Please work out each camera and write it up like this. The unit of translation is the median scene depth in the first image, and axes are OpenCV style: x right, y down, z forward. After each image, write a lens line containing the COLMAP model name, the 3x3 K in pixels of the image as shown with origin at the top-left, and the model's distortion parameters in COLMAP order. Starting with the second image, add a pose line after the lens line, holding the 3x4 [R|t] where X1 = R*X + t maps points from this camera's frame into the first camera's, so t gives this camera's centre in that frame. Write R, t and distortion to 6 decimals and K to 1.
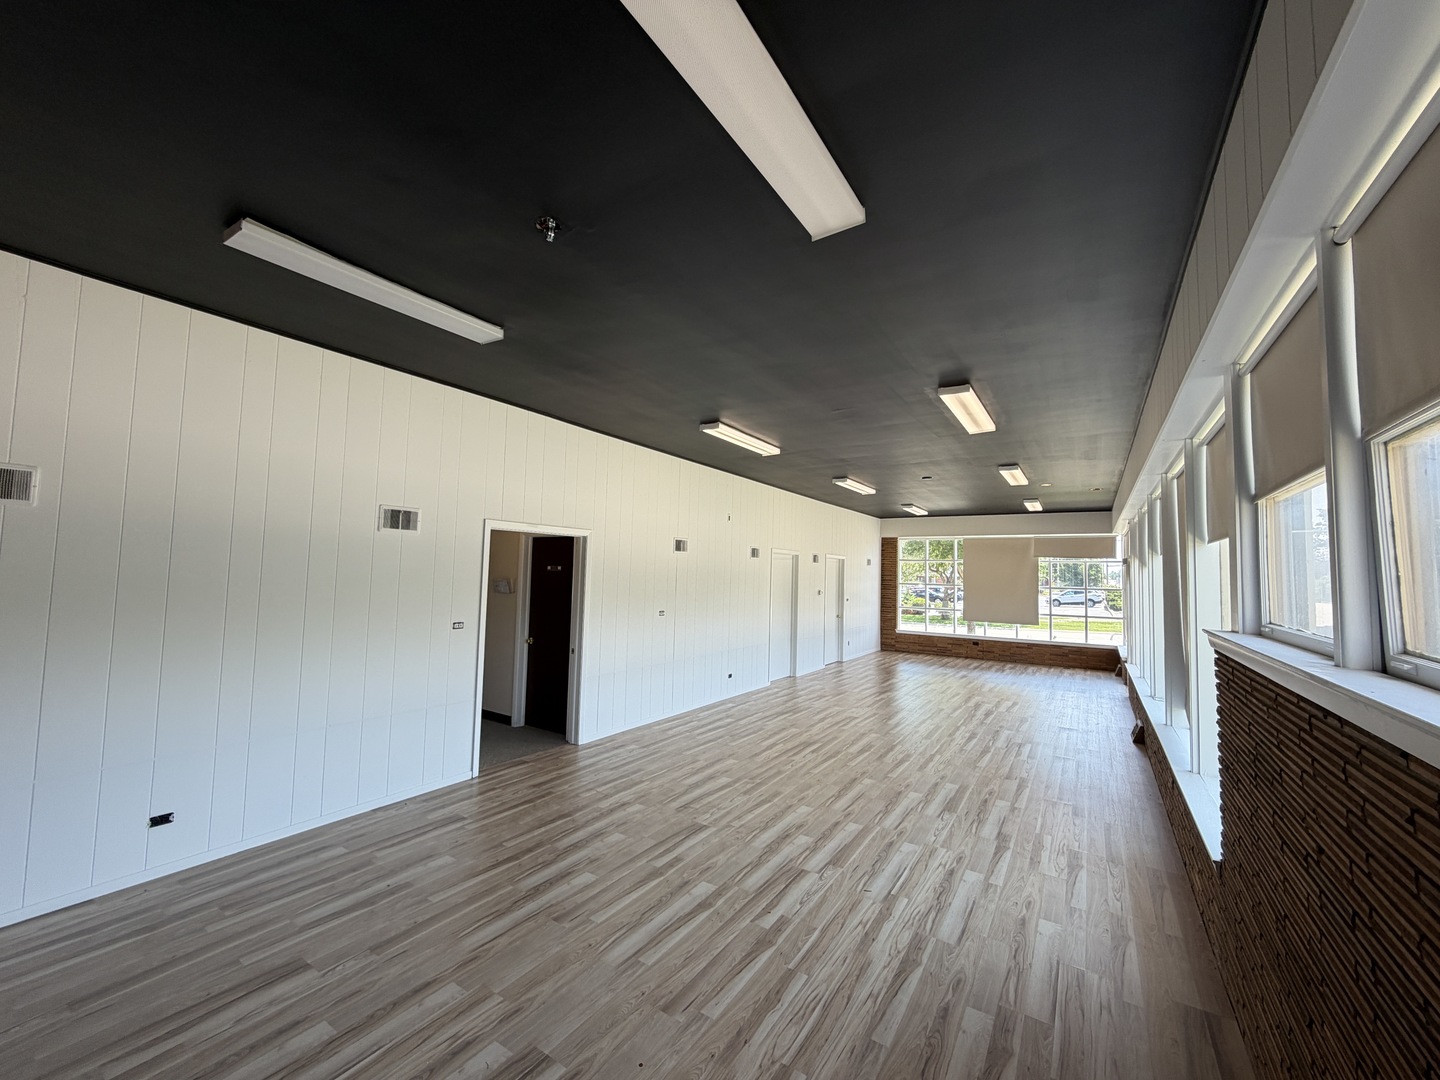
lens RADIAL K [[573.0, 0, 715.3], [0, 573.0, 551.4], [0, 0, 1]] dist [0.000850, 0.001102]
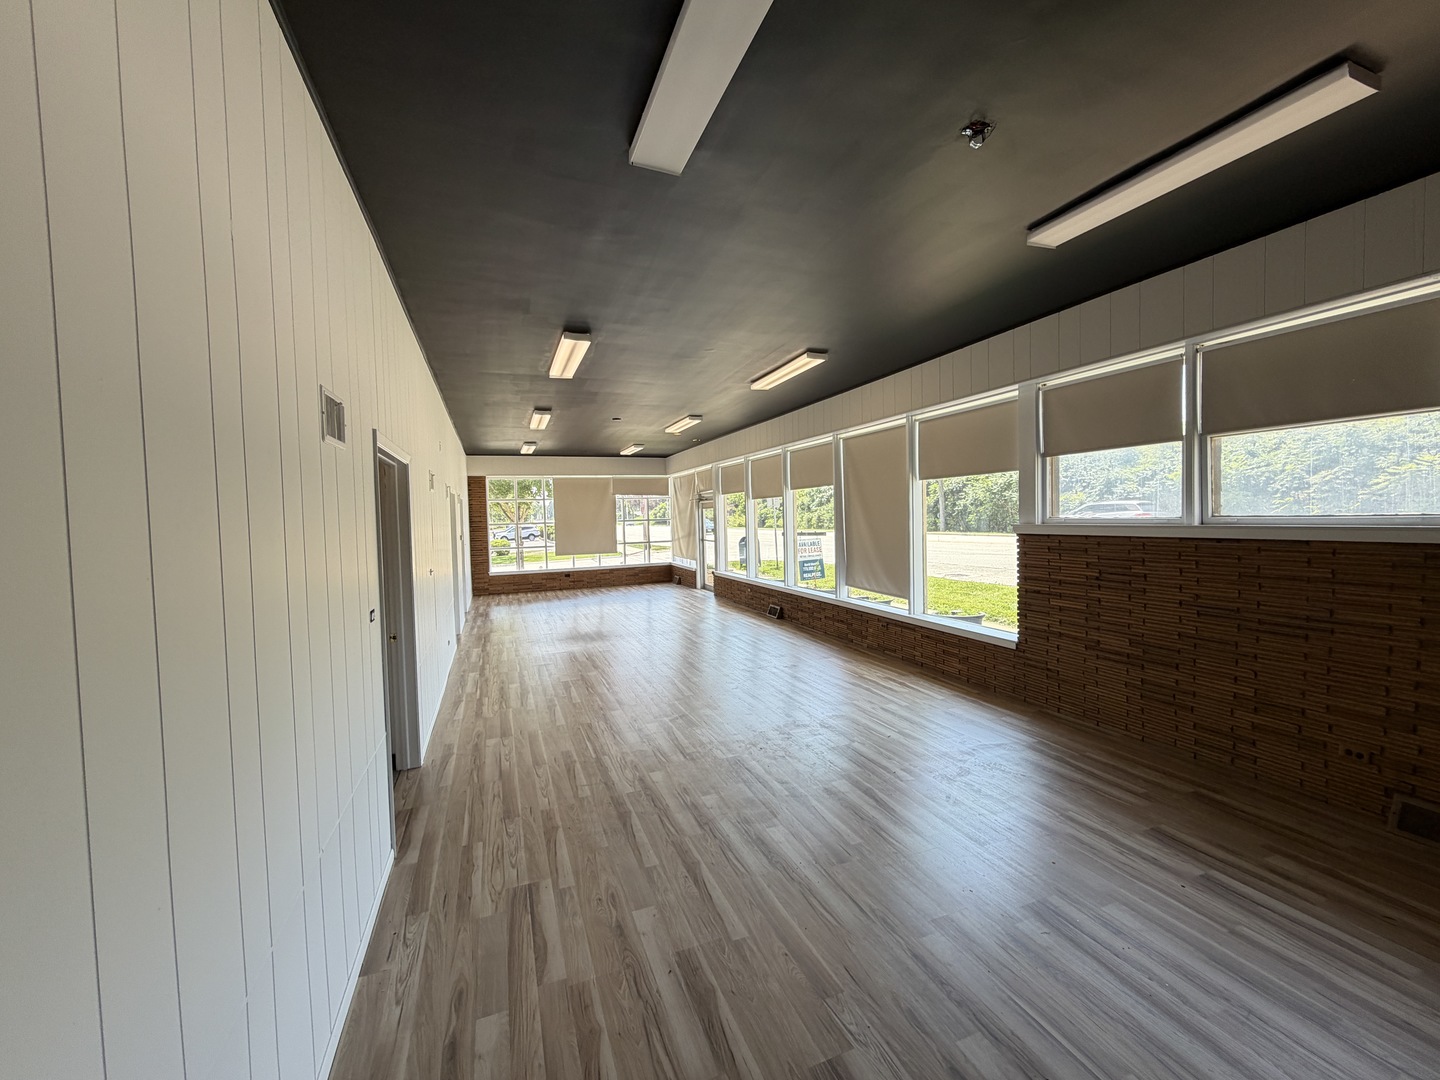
lens RADIAL K [[573.0, 0, 717.6], [0, 573.0, 528.3], [0, 0, 1]] dist [0.000850, 0.001102]
pose [[0.583736, -0.058873, 0.809806, -0.487341], [0.010147, 0.997819, 0.065227, 0.006945], [-0.811880, -0.029859, 0.583061, 0.265323]]
